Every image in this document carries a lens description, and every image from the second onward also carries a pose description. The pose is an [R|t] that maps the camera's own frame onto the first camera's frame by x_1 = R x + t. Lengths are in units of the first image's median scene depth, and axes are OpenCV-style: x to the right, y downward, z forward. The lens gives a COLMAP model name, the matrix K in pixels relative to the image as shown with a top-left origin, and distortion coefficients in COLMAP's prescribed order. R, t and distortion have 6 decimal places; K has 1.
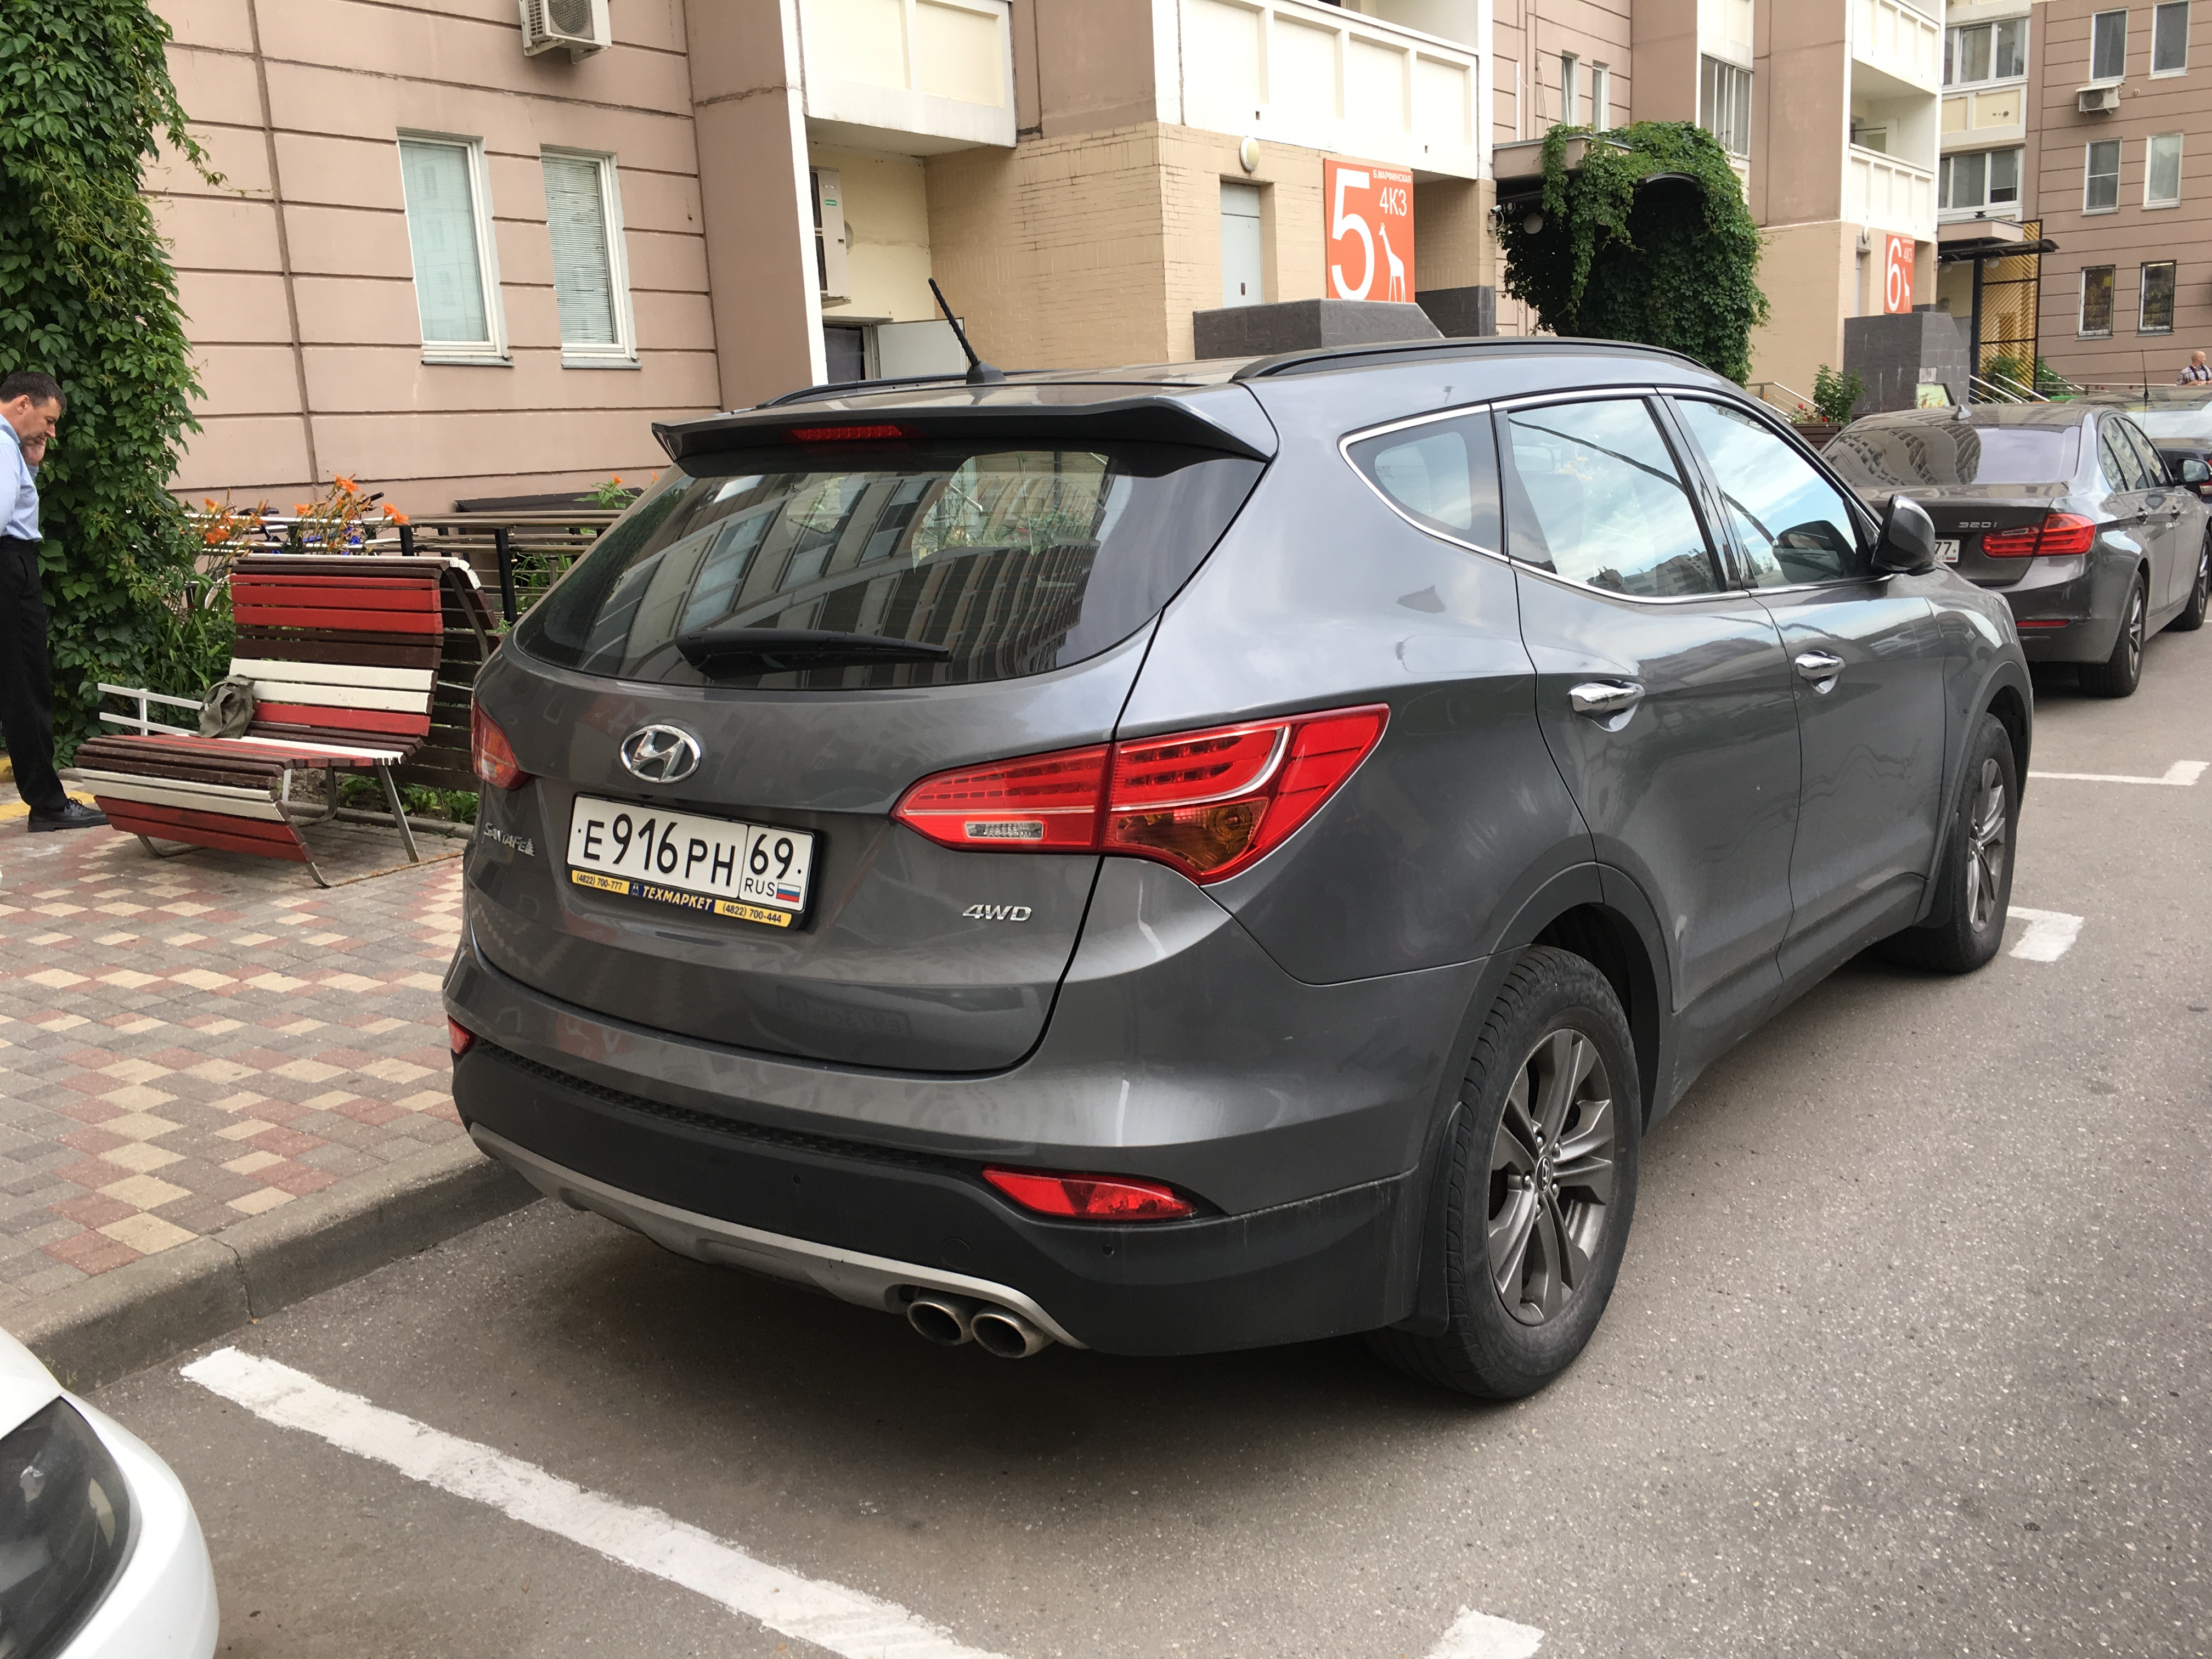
lens RADIAL K [[1886.0, 0, 1106.0], [0, 1886.0, 829.5], [0, 0, 1]] dist [0.082218, -0.106894]
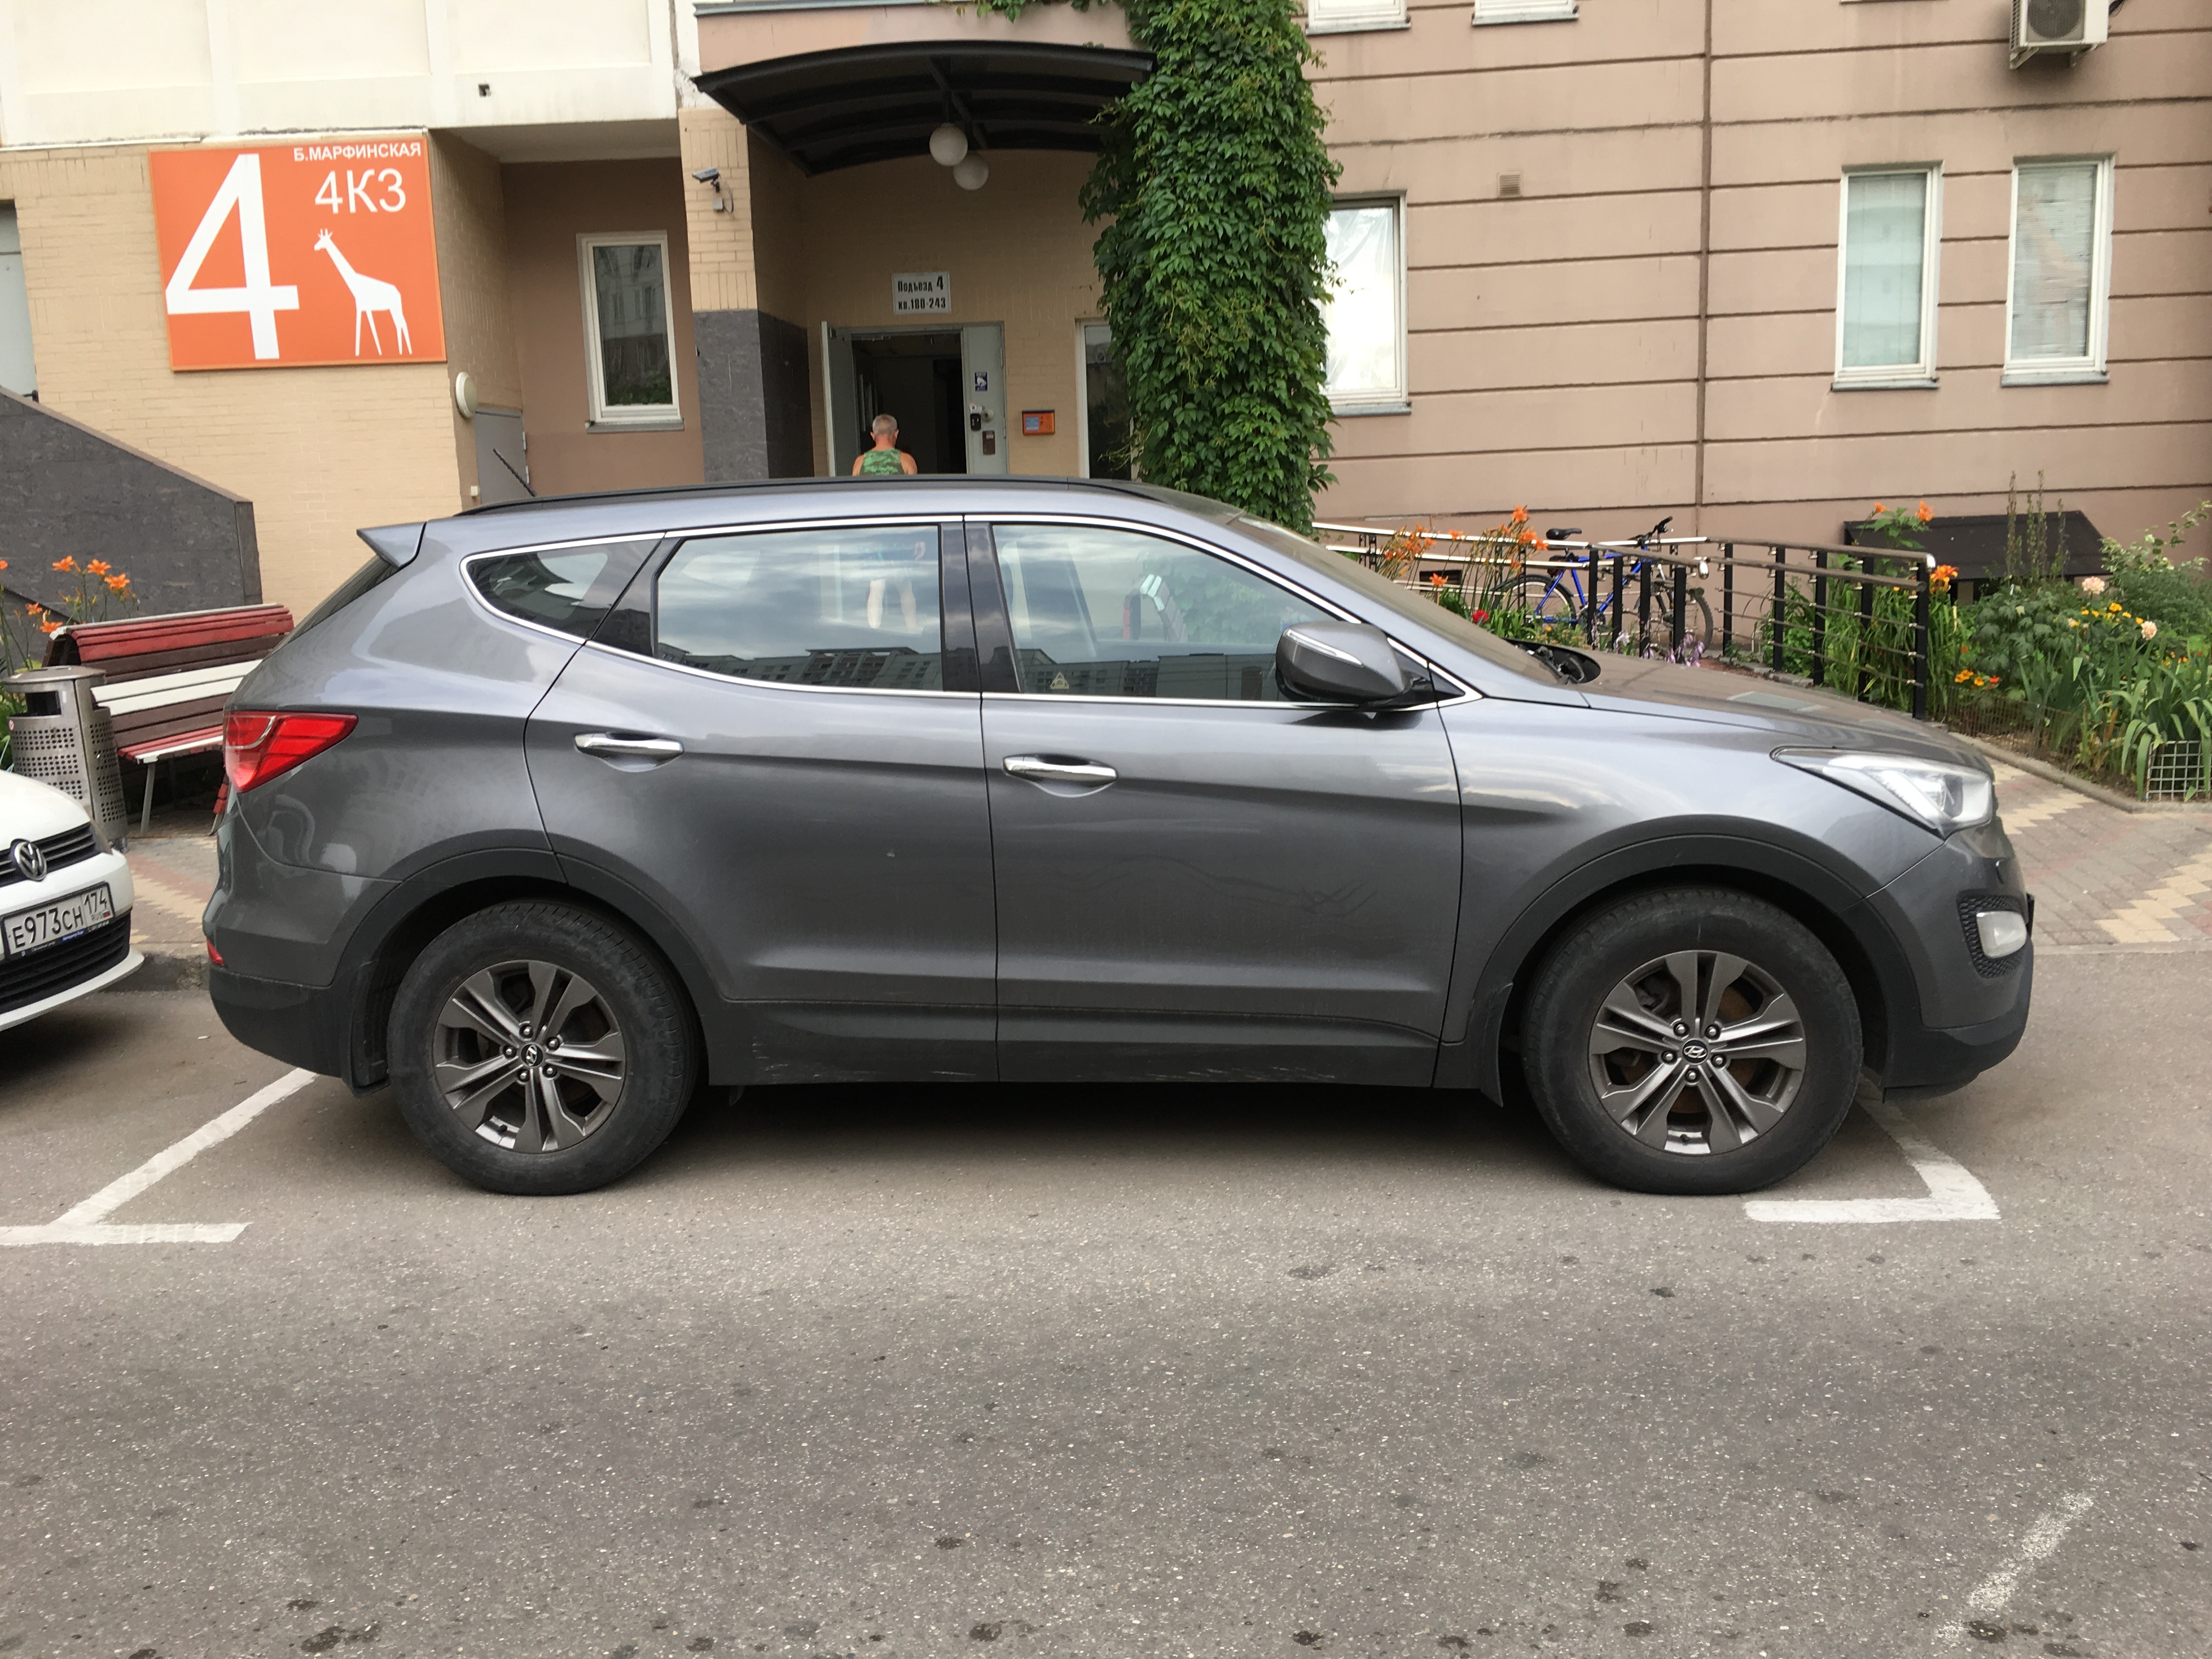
lens RADIAL K [[1894.9, 0, 1081.8], [0, 1894.9, 827.2], [0, 0, 1]] dist [0.089123, -0.120774]
pose [[0.522918, 0.168705, -0.835521, 0.351962], [-0.164430, 0.981772, 0.095325, -0.043364], [0.836373, 0.087537, 0.541127, 0.113485]]
